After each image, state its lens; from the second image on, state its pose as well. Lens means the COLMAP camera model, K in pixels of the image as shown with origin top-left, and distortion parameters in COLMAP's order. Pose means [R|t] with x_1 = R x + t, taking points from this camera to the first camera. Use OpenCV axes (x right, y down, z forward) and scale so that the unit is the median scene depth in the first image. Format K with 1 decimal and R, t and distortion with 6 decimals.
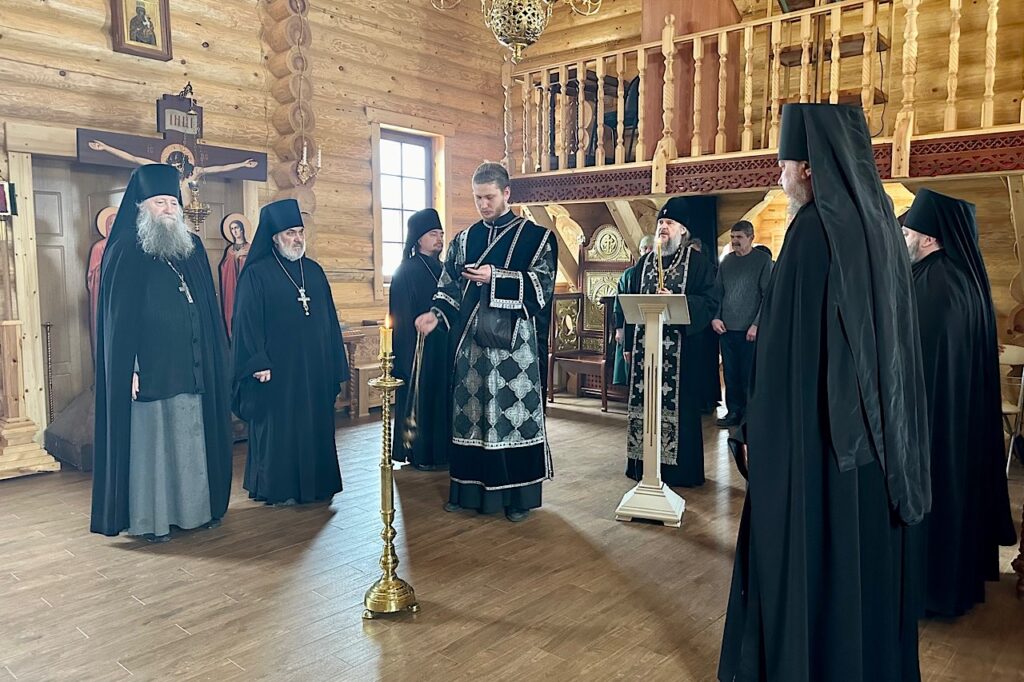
lens RADIAL K [[708.8, 0, 512.0], [0, 708.8, 341.0], [0, 0, 1]] dist [0.157307, 0.000320]
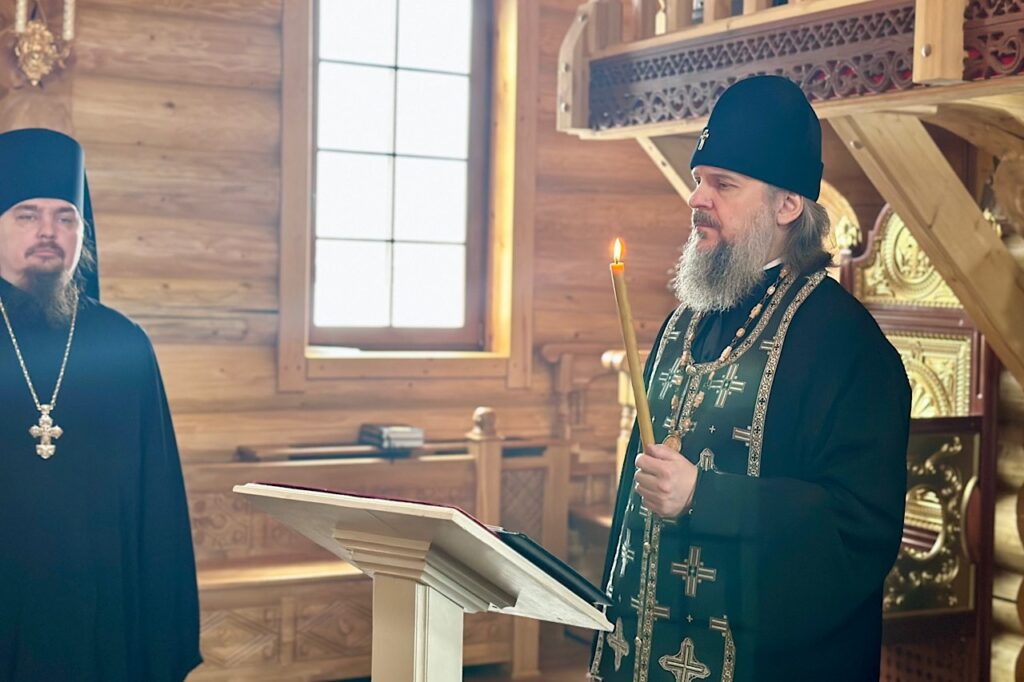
lens RADIAL K [[1575.9, 0, 512.0], [0, 1575.9, 341.0], [0, 0, 1]] dist [0.184143, -0.020741]
pose [[0.948699, 0.030928, -0.314664, 0.190215], [-0.052917, 0.996698, -0.061579, -0.041502], [0.311720, 0.075071, 0.947204, 0.265986]]
